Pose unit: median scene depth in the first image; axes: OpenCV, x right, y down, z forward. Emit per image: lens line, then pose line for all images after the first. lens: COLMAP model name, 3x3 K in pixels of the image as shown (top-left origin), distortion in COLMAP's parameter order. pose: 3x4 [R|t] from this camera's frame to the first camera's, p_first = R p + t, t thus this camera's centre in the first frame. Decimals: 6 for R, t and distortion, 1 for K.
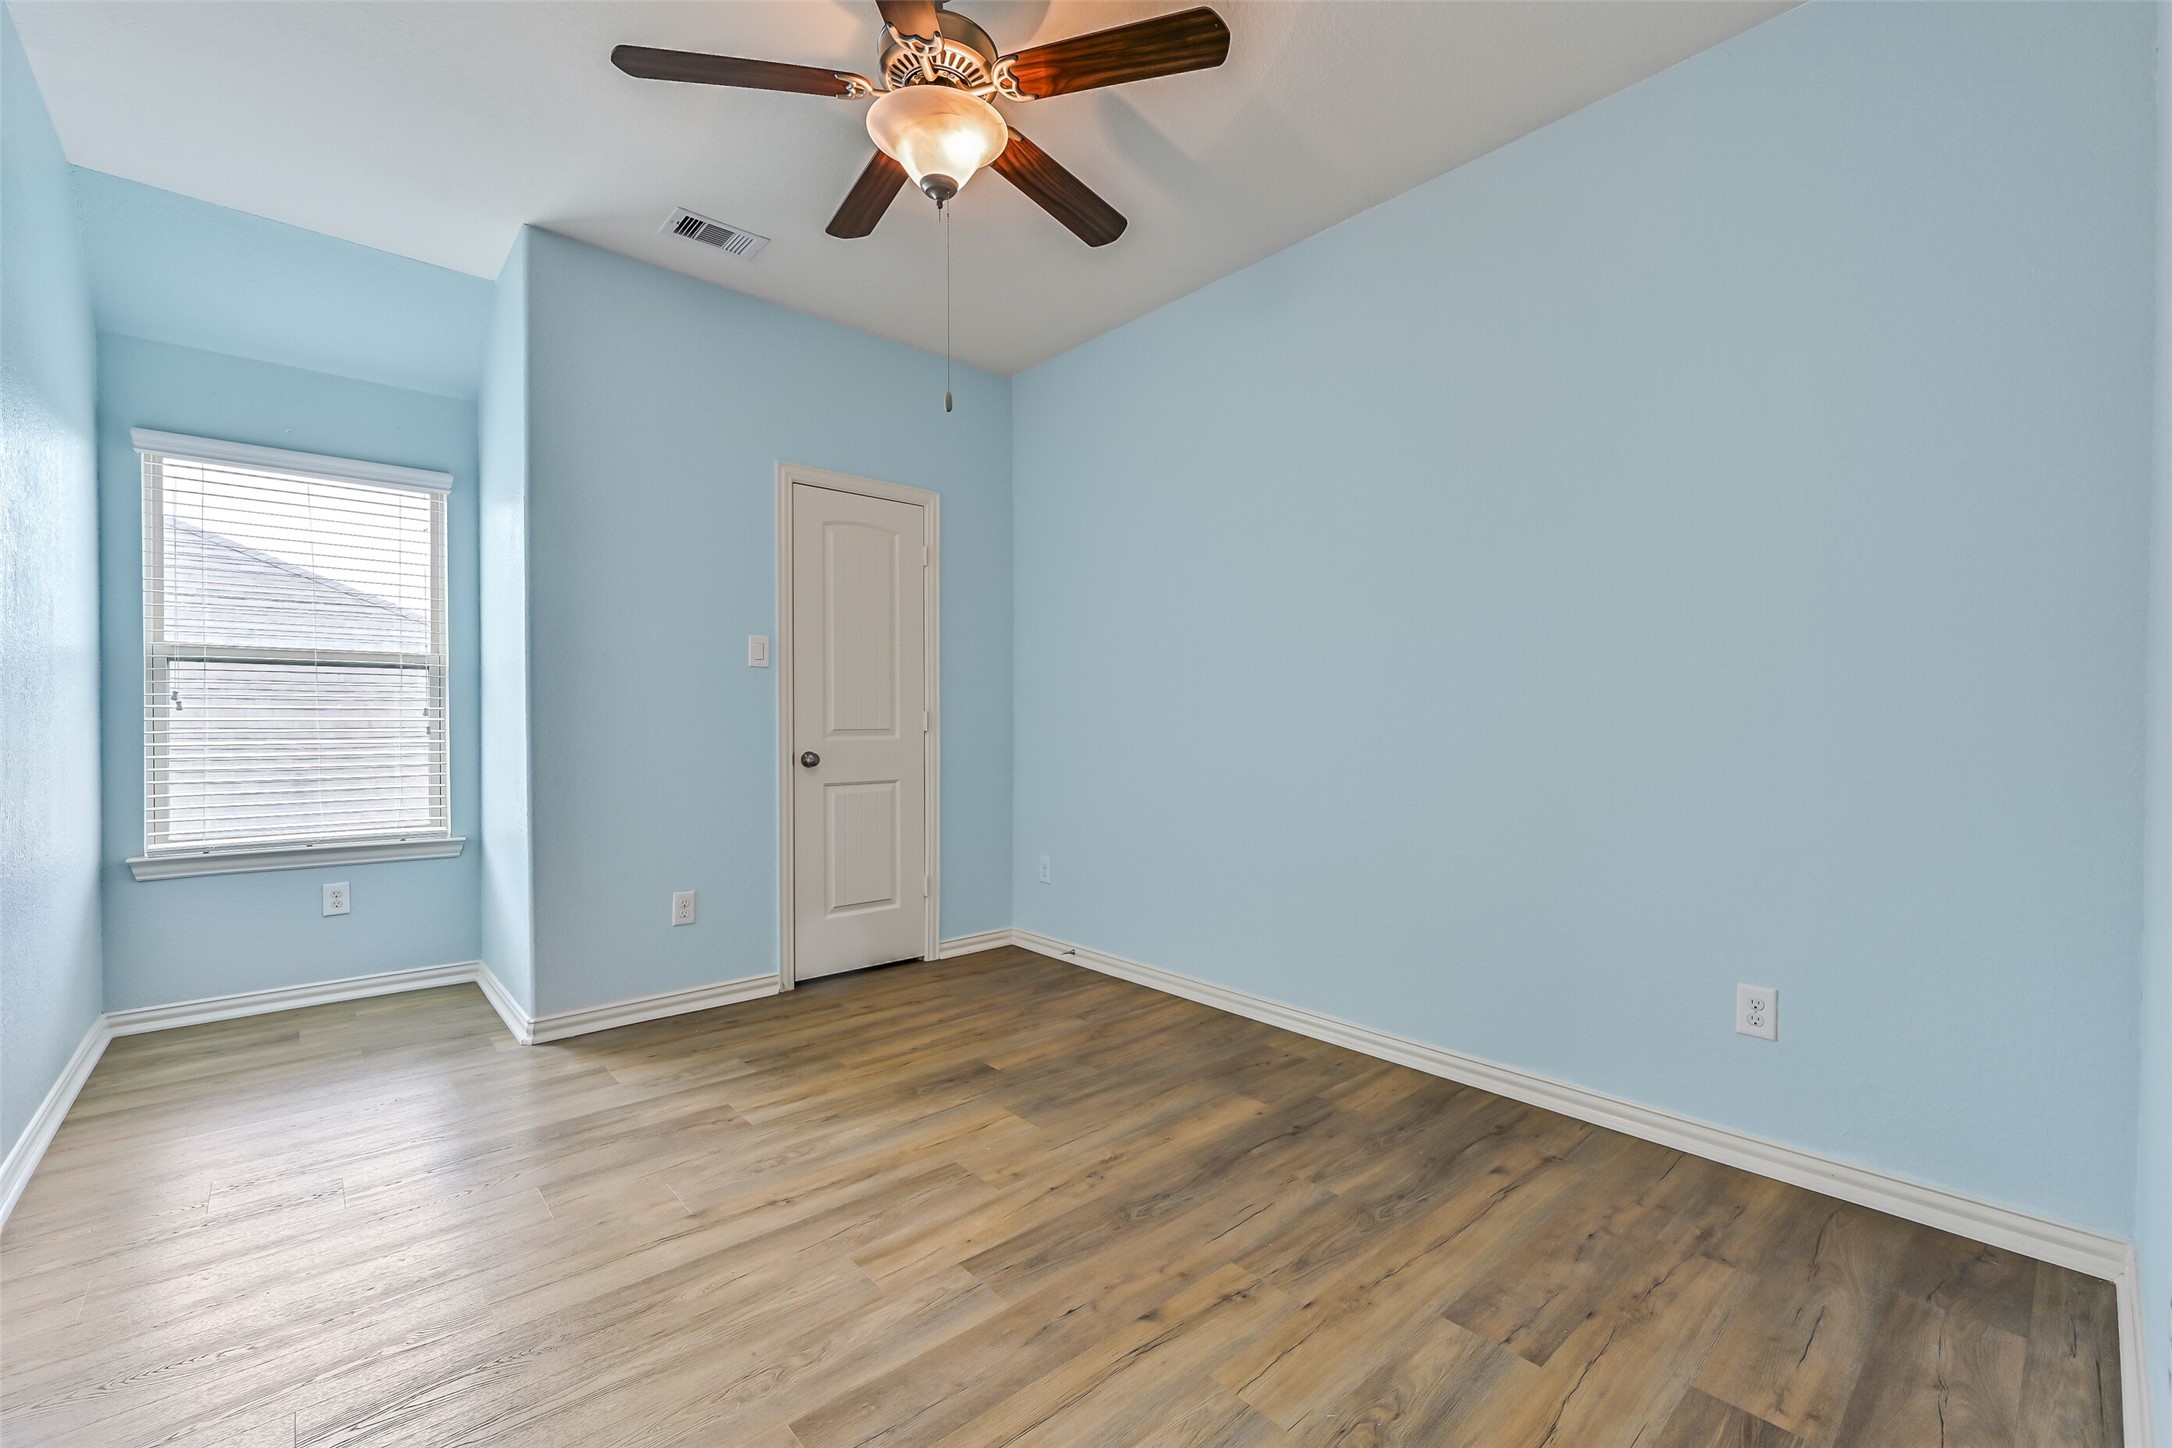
lens RADIAL K [[898.6, 0, 1086.0], [0, 898.6, 724.0], [0, 0, 1]] dist [-0.010975, 0.000268]
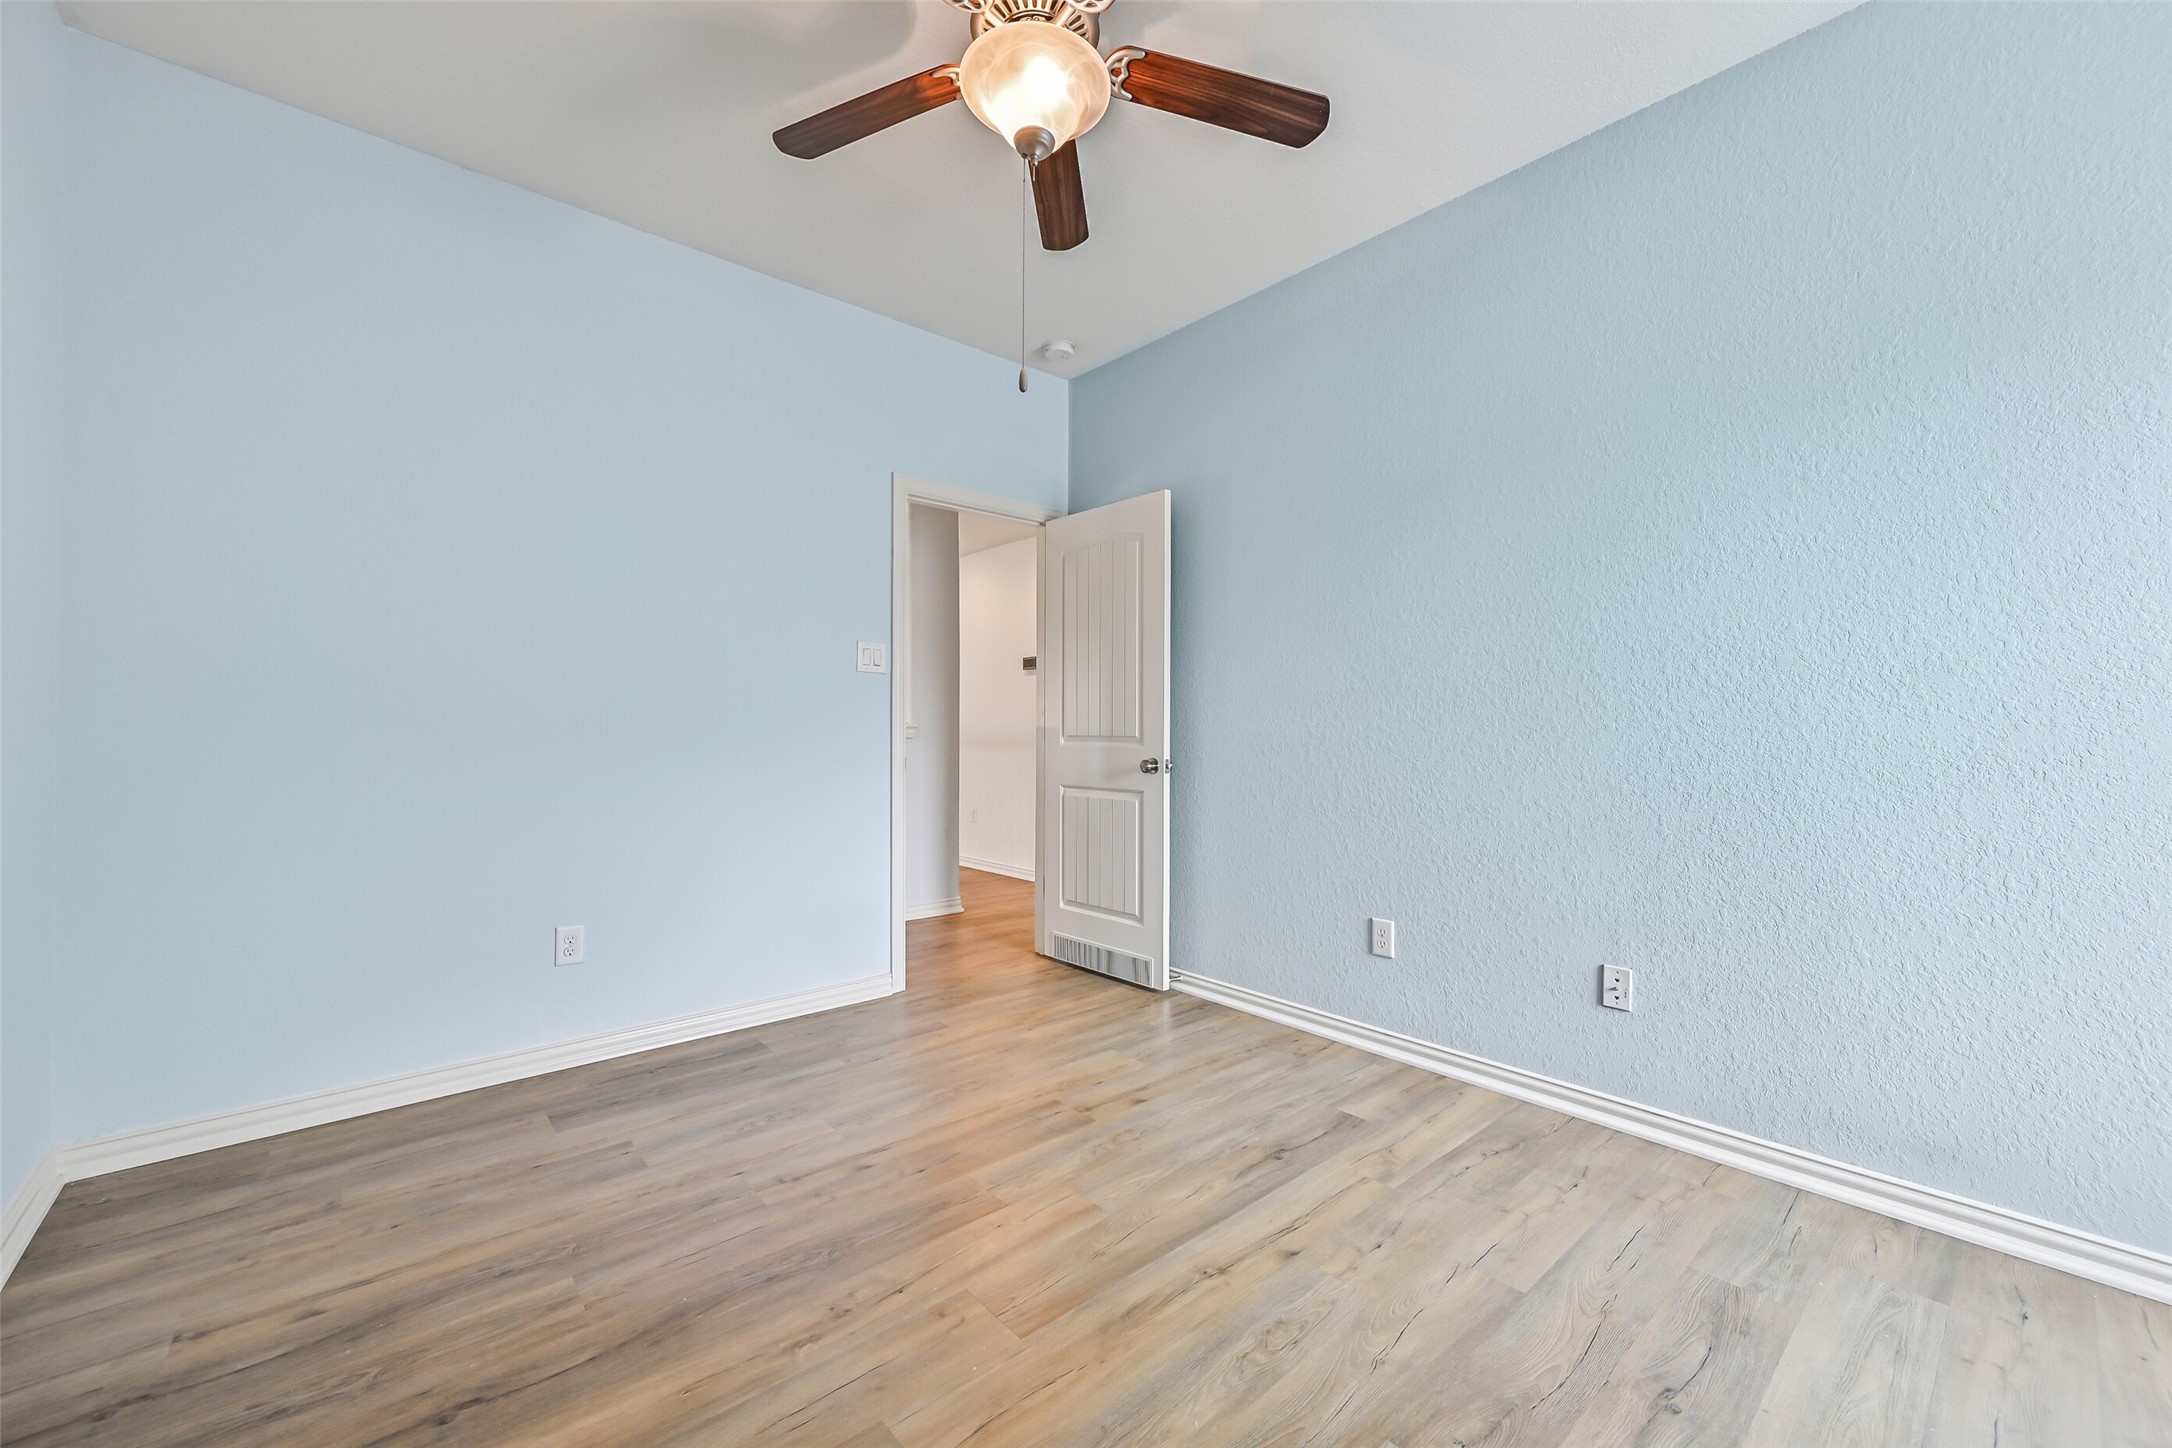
lens RADIAL K [[863.9, 0, 1094.8], [0, 863.9, 728.8], [0, 0, 1]] dist [0.002887, 0.000342]
pose [[-0.999997, -0.002409, -0.000664, -0.233938], [-0.002412, 0.999982, 0.005425, -0.007653], [0.000651, 0.005426, -0.999985, 1.951714]]
